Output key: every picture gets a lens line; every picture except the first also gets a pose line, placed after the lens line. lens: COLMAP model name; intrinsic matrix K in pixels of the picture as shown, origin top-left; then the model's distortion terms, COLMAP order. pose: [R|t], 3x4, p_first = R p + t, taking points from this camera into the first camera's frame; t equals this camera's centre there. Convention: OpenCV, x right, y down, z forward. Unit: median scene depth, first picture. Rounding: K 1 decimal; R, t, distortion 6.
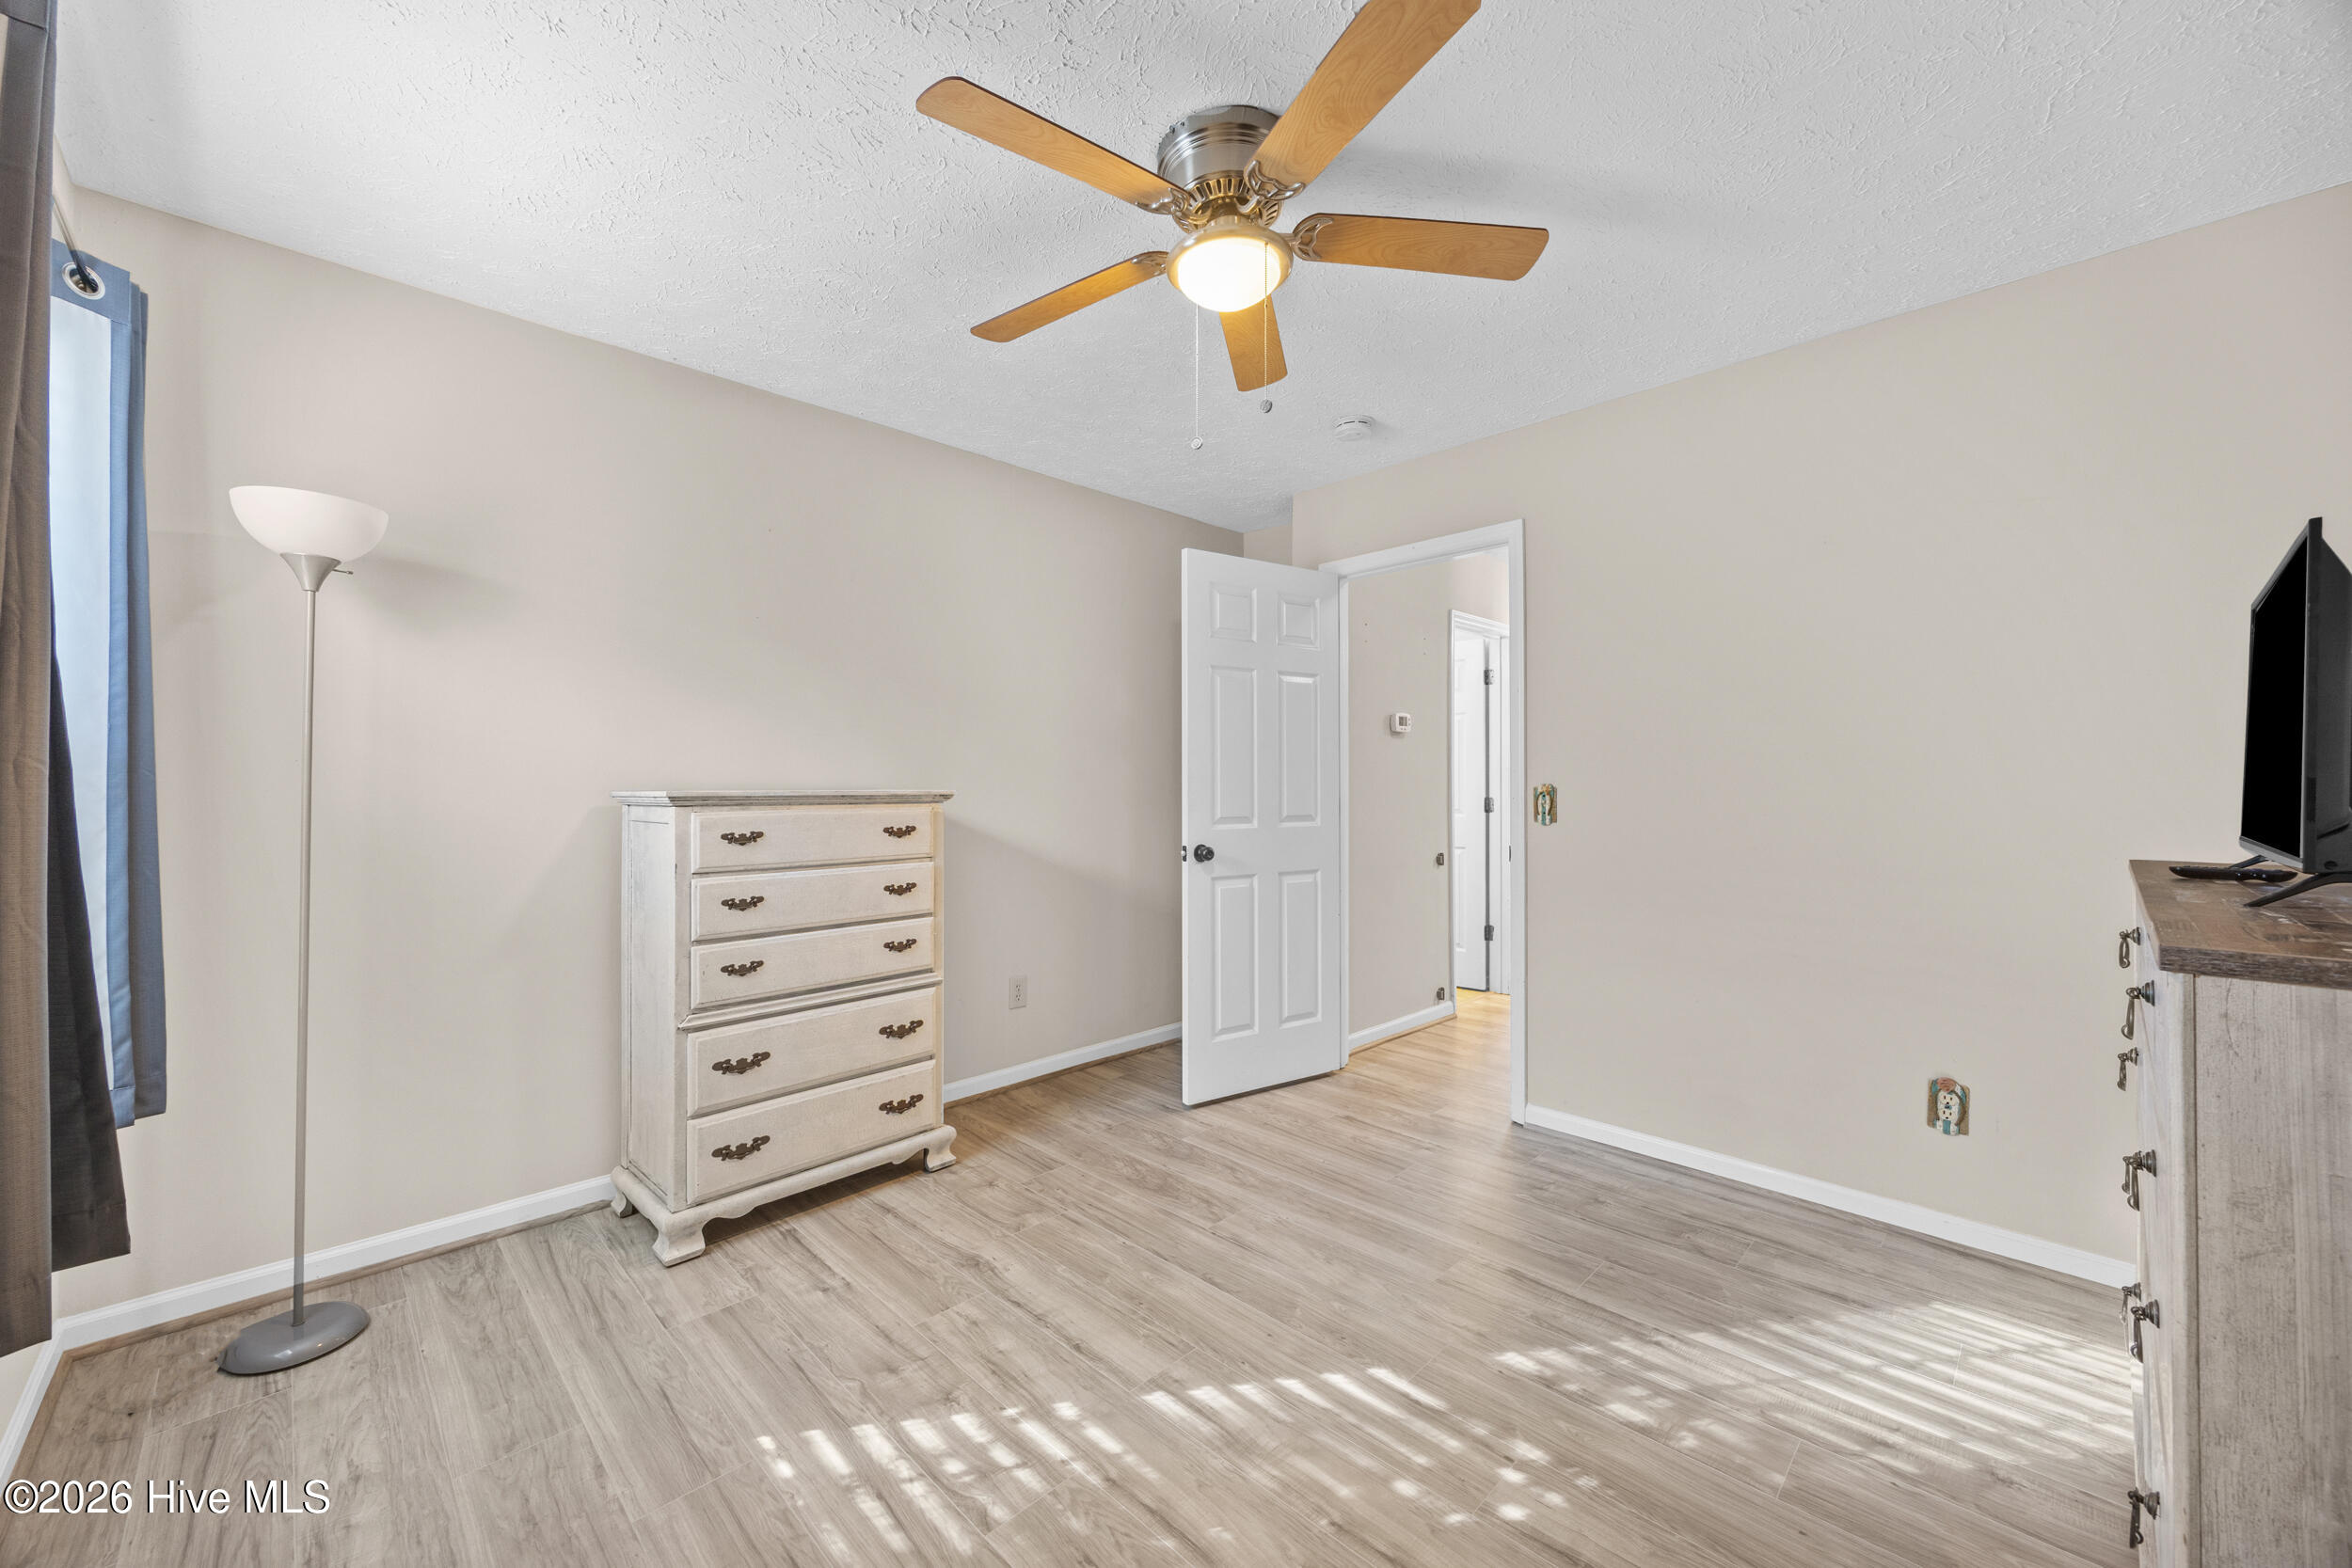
lens RADIAL K [[898.1, 0, 1178.9], [0, 898.1, 790.5], [0, 0, 1]] dist [-0.002136, 0.000029]
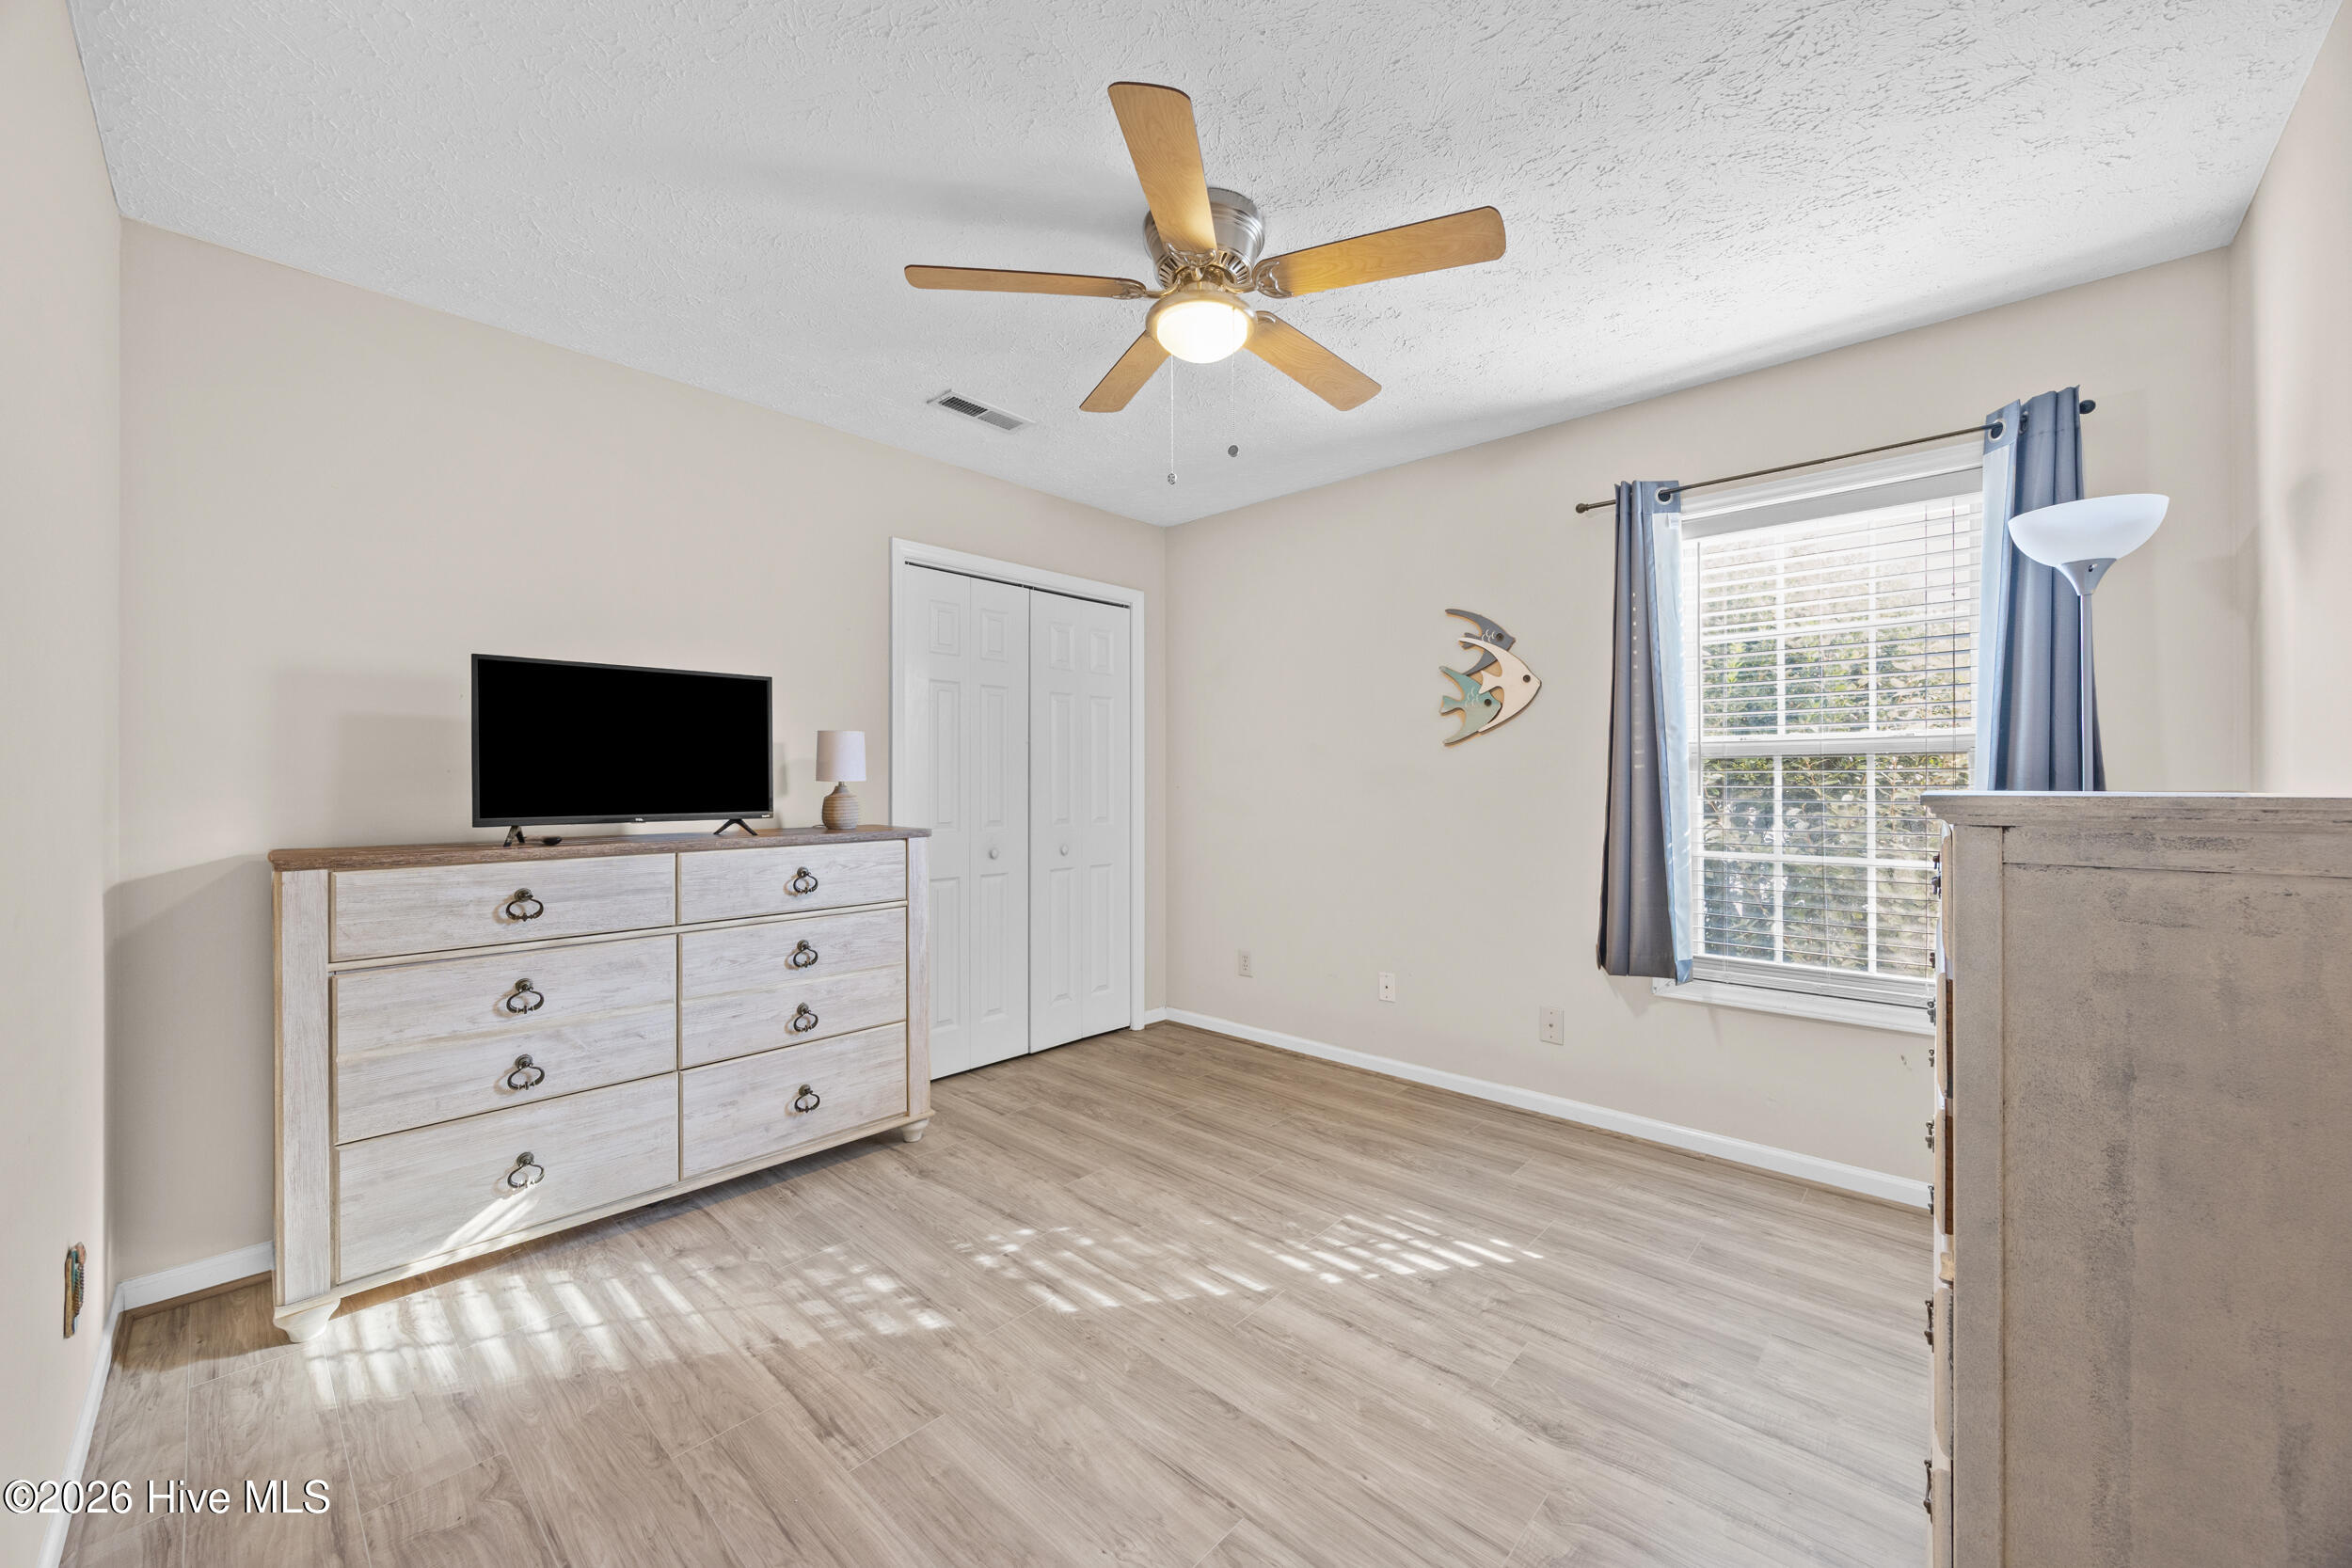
lens RADIAL K [[888.1, 0, 1187.0], [0, 888.1, 782.1], [0, 0, 1]] dist [0.001420, 0.000205]
pose [[-0.998722, -0.001767, -0.050507, 0.133980], [-0.002183, 0.999964, 0.008180, -0.015527], [0.050491, 0.008279, -0.998690, 2.124961]]
